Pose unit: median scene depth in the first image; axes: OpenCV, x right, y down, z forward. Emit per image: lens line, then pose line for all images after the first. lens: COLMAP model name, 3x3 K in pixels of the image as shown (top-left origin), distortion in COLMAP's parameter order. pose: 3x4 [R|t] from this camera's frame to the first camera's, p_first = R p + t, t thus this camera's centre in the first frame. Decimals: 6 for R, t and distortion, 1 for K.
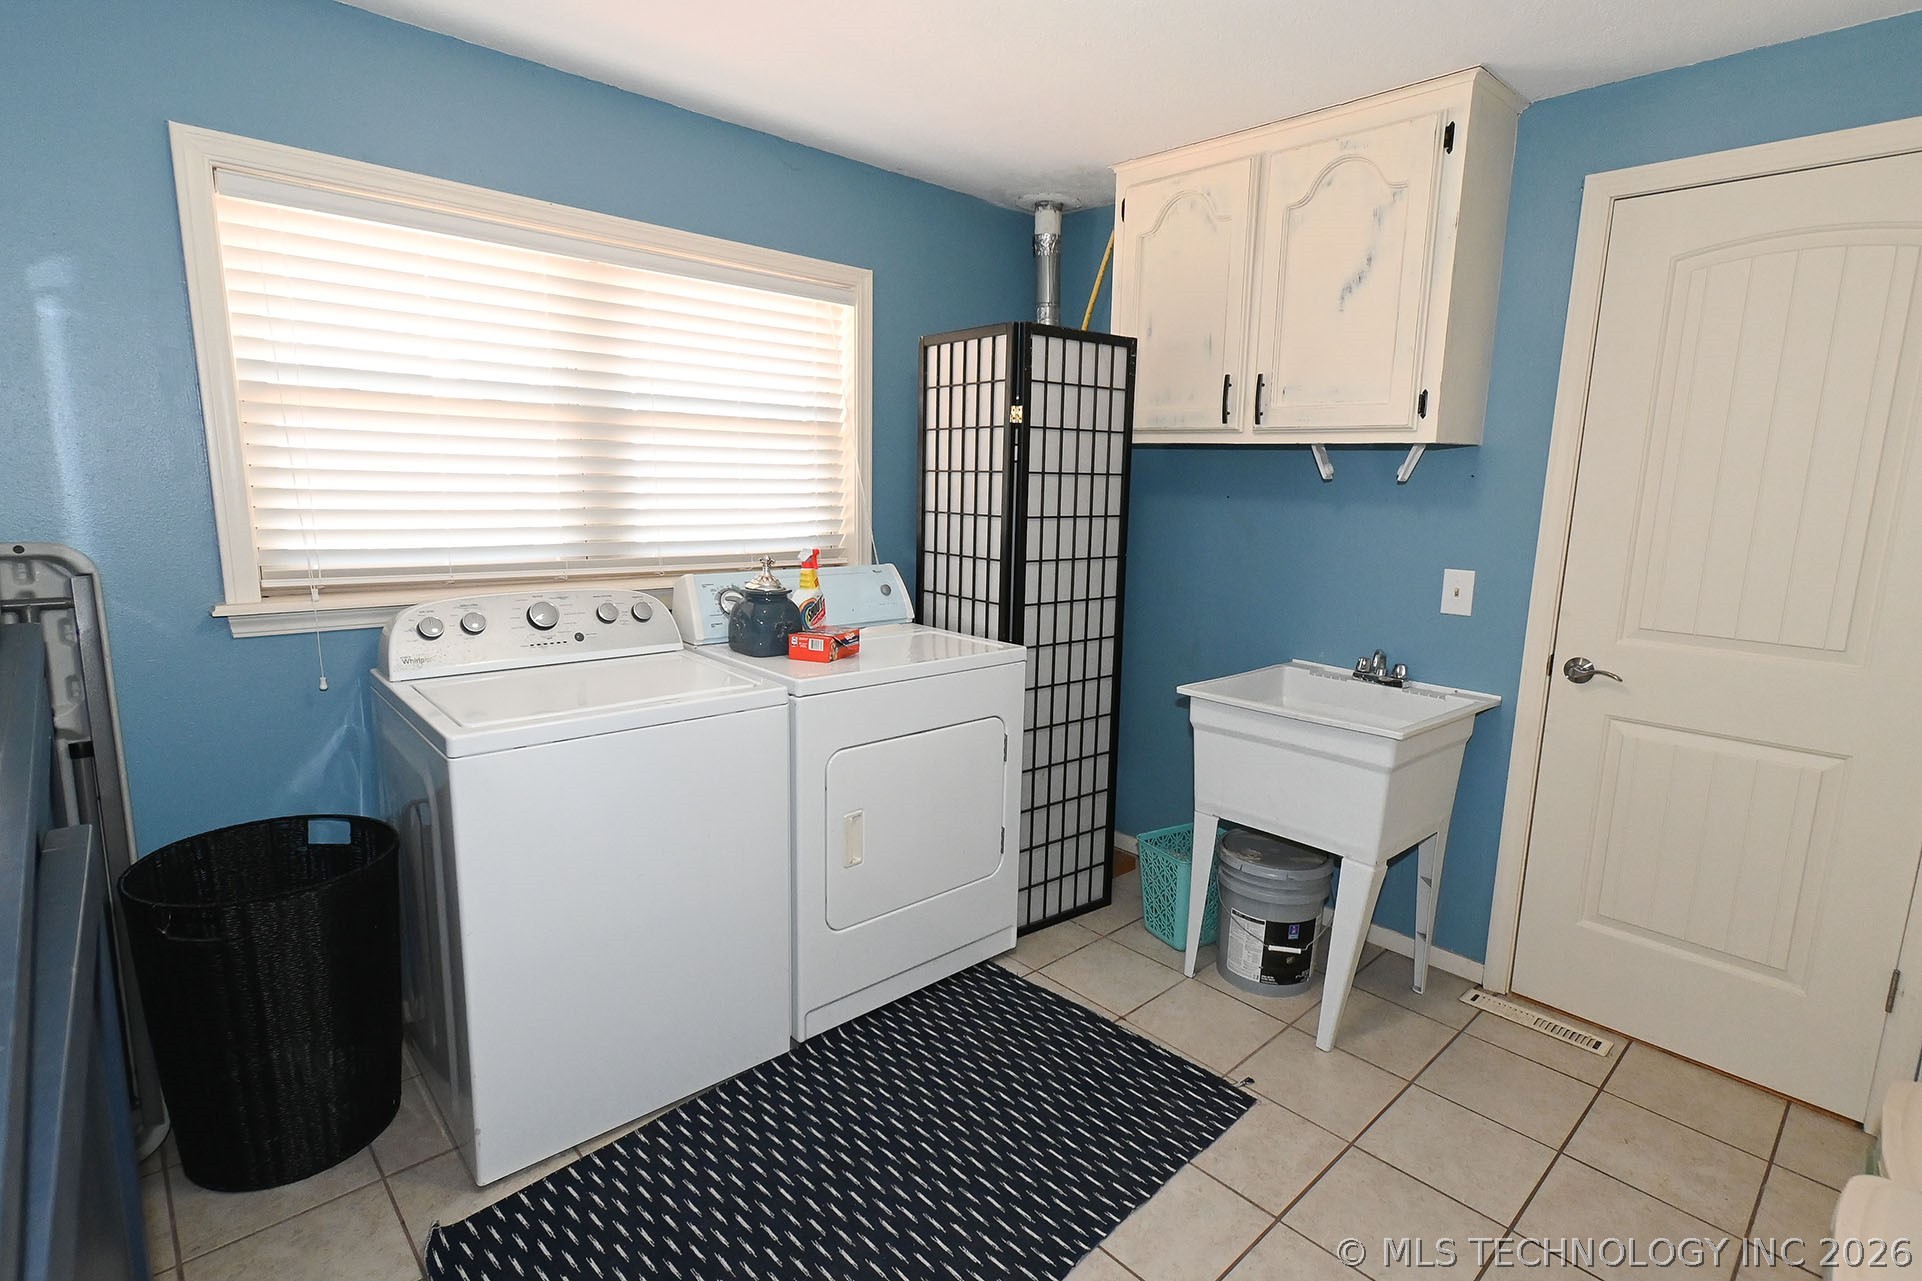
lens RADIAL K [[937.7, 0, 970.1], [0, 937.7, 637.6], [0, 0, 1]] dist [0.011347, 0.000470]
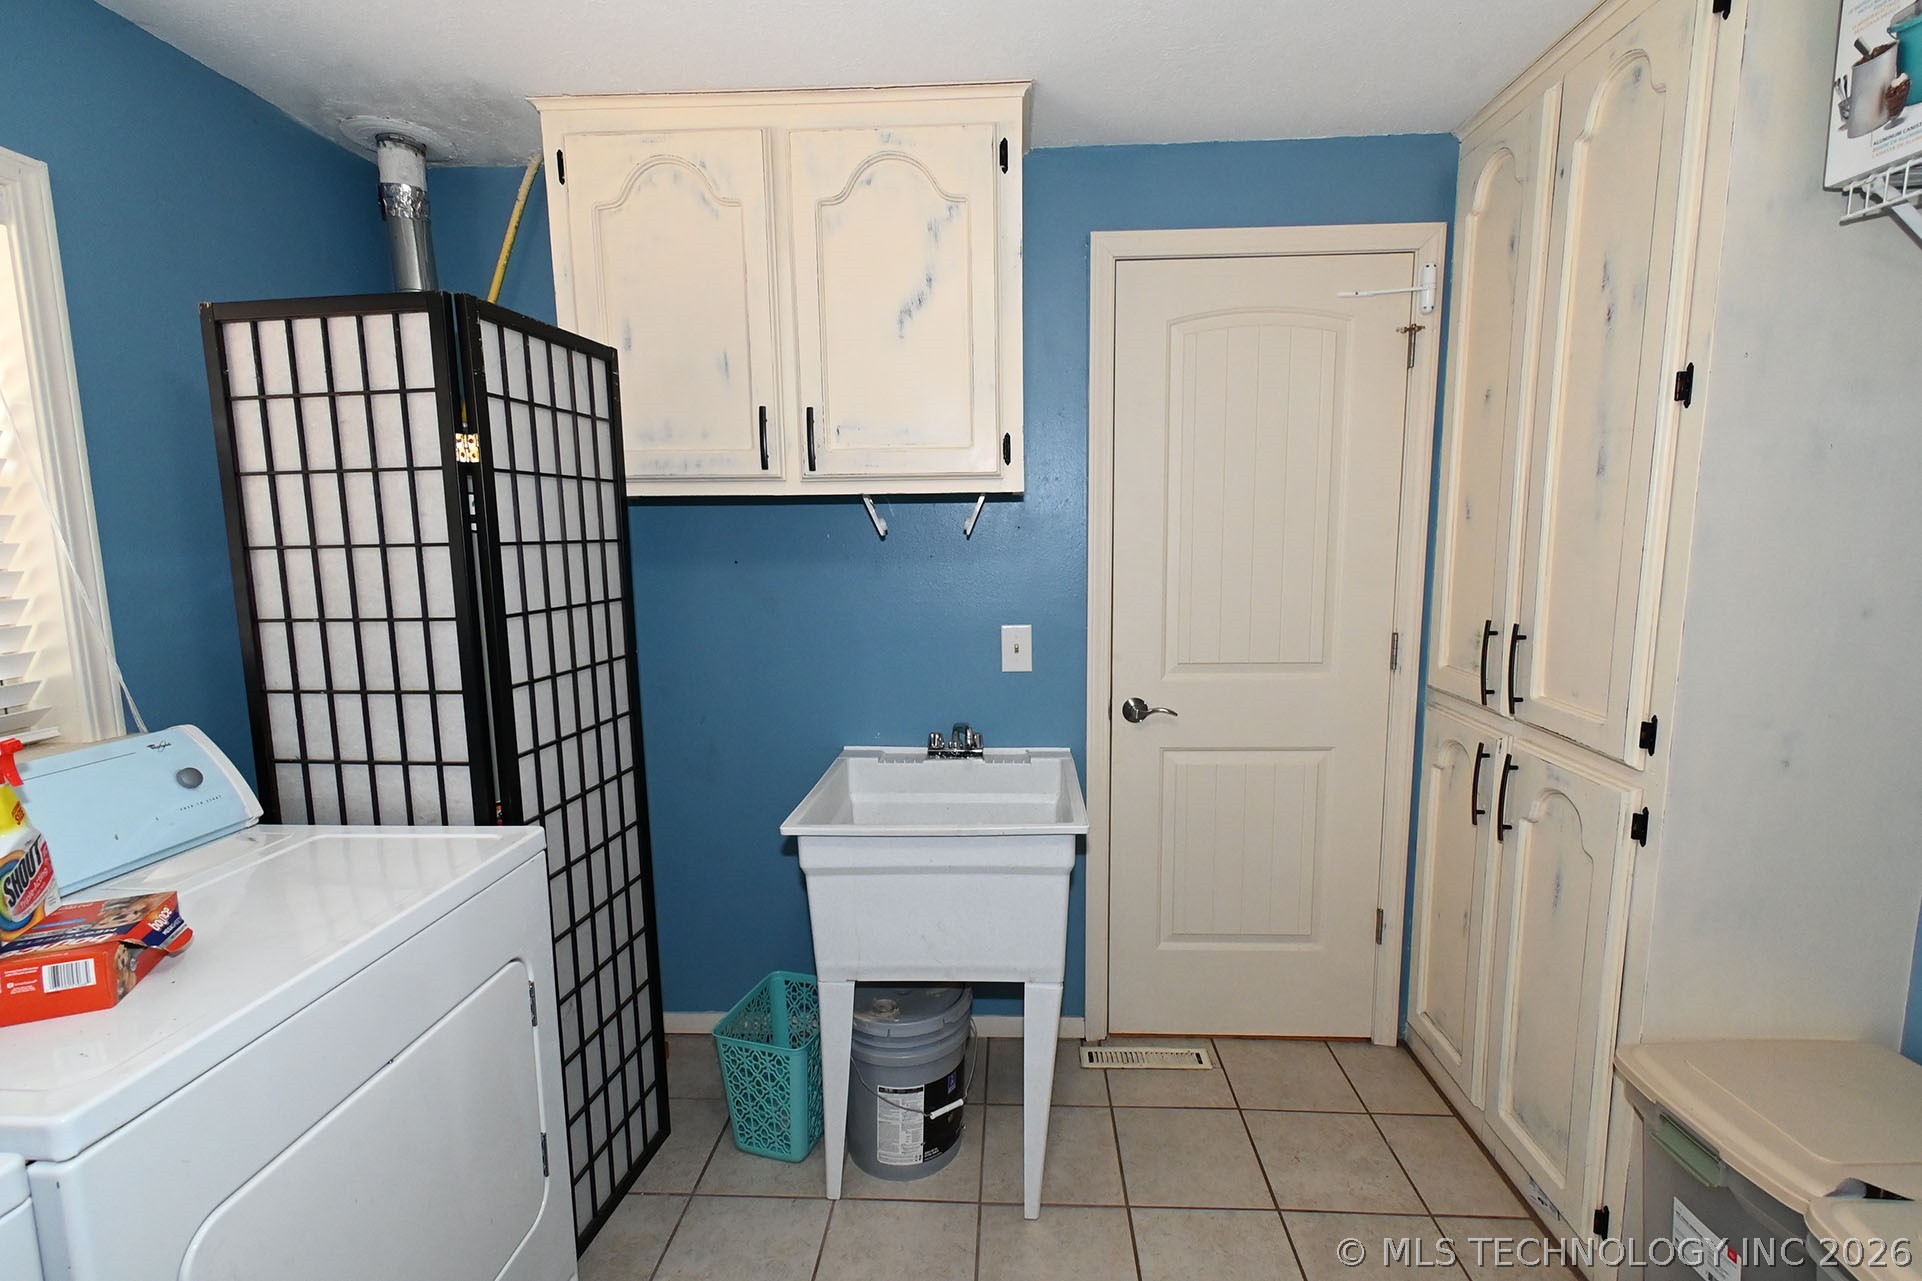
lens RADIAL K [[856.8, 0, 964.9], [0, 856.8, 636.7], [0, 0, 1]] dist [0.007016, -0.002796]
pose [[0.715684, -0.119707, 0.688089, -0.112637], [0.150727, 0.988459, 0.015190, -0.078754], [-0.681966, 0.092842, 0.725467, 0.393796]]
